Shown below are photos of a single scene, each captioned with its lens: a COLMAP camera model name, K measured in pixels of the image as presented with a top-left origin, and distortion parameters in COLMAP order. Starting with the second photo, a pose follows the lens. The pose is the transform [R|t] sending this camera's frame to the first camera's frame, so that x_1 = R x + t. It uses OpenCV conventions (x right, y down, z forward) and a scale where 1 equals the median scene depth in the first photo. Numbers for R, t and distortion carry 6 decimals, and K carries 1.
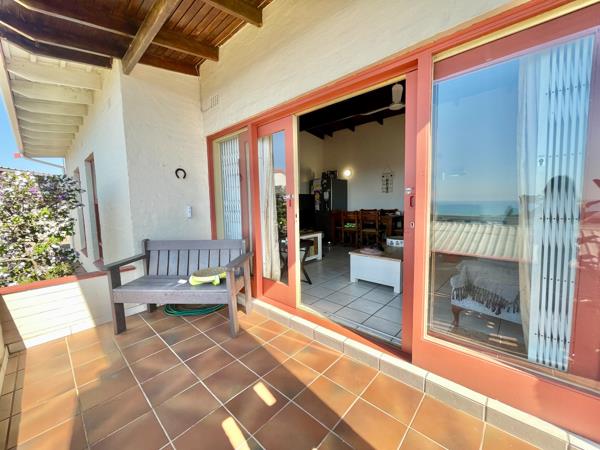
lens RADIAL K [[241.1, 0, 298.8], [0, 241.1, 222.7], [0, 0, 1]] dist [0.002983, 0.000032]
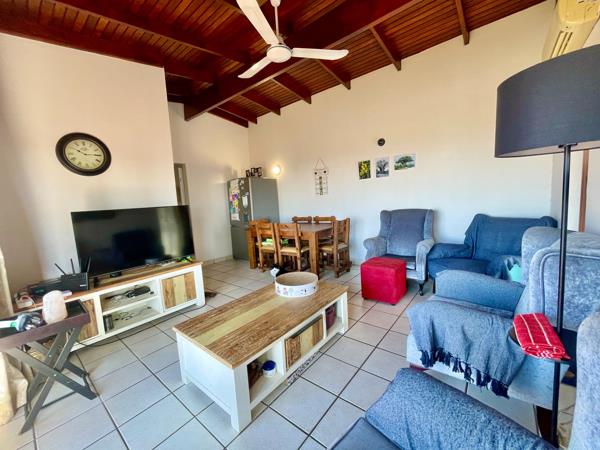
lens RADIAL K [[241.1, 0, 302.5], [0, 241.1, 222.5], [0, 0, 1]] dist [0.002983, 0.000032]
pose [[0.996248, -0.047765, 0.072173, 0.232486], [0.046879, 0.998804, 0.013916, -0.047876], [-0.072751, -0.010480, 0.997295, 0.235122]]
